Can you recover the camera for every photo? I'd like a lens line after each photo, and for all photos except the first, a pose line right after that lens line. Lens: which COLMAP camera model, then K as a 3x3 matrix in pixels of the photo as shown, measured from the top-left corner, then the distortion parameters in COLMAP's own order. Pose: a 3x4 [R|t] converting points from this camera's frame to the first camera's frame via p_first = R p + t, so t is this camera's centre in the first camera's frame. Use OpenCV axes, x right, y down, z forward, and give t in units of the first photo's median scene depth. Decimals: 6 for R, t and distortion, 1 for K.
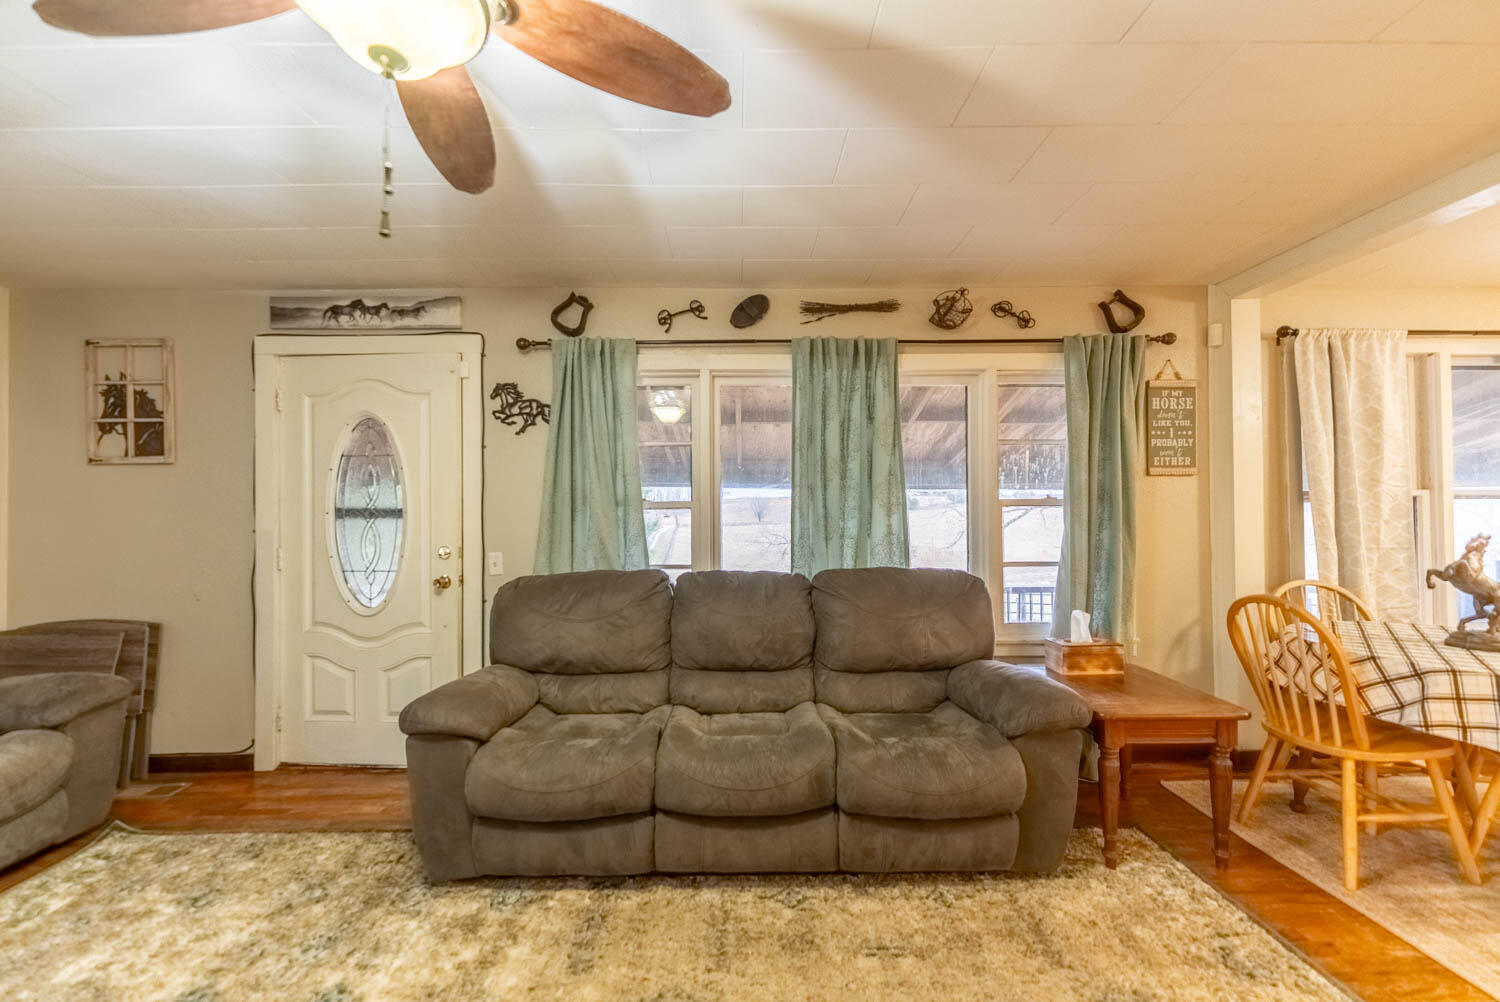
lens RADIAL K [[593.3, 0, 750.0], [0, 593.3, 501.0], [0, 0, 1]] dist [0.001125, -0.000463]
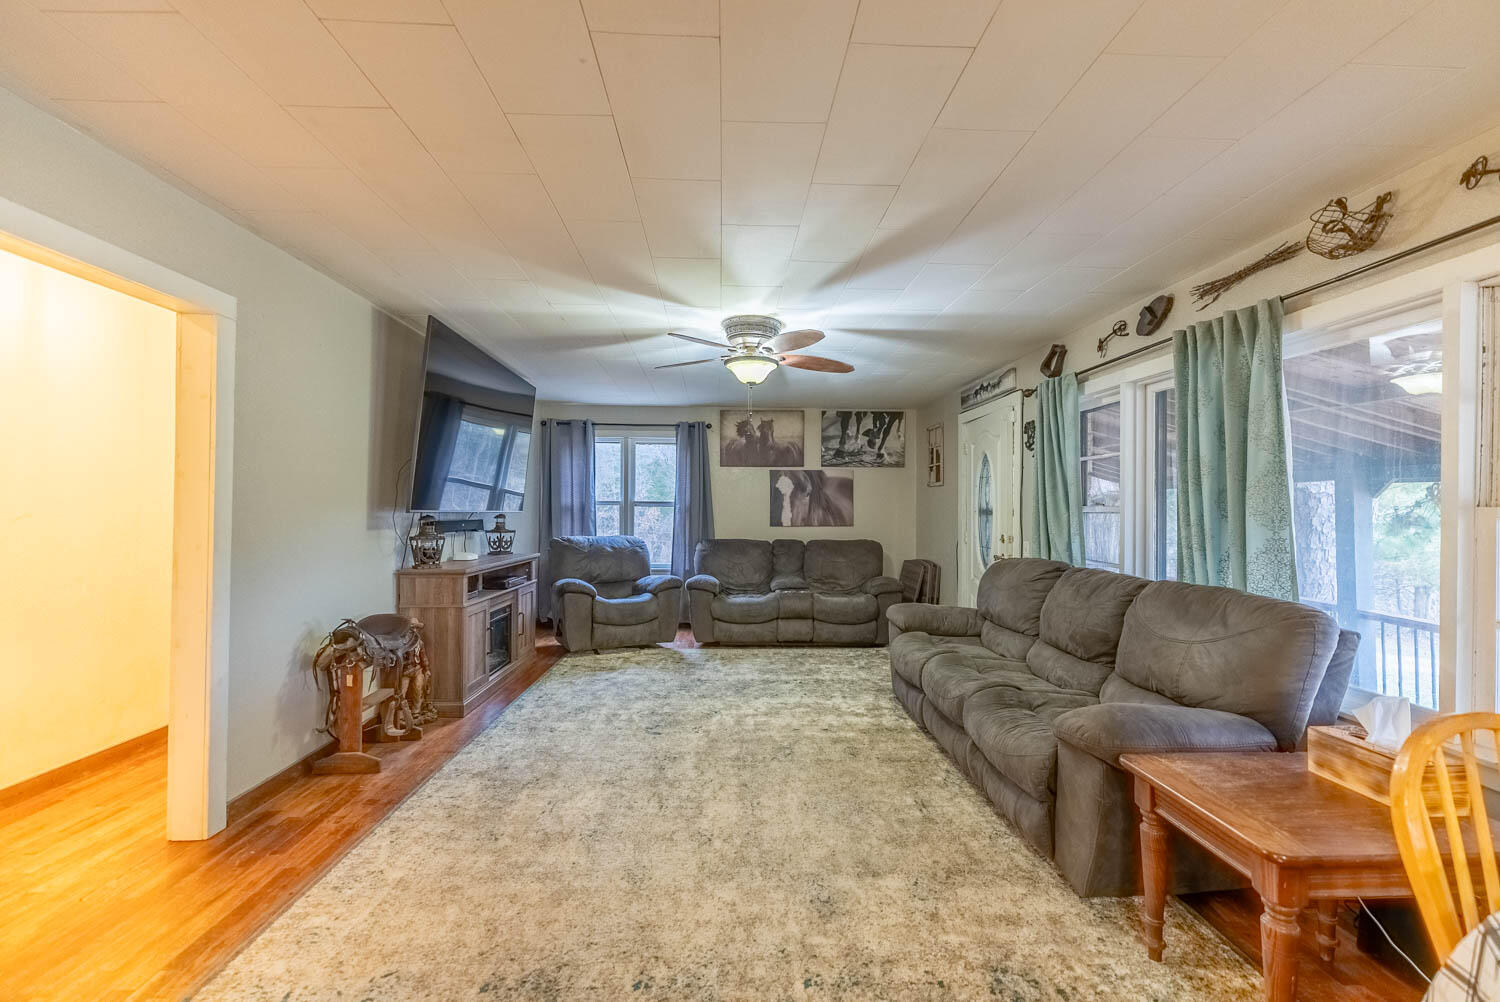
lens RADIAL K [[593.3, 0, 750.0], [0, 593.3, 501.0], [0, 0, 1]] dist [0.001125, -0.000463]
pose [[0.042150, -0.002965, -0.999107, 0.972028], [-0.003936, 0.999987, -0.003133, -0.003406], [0.999104, 0.004064, 0.042137, 0.283650]]
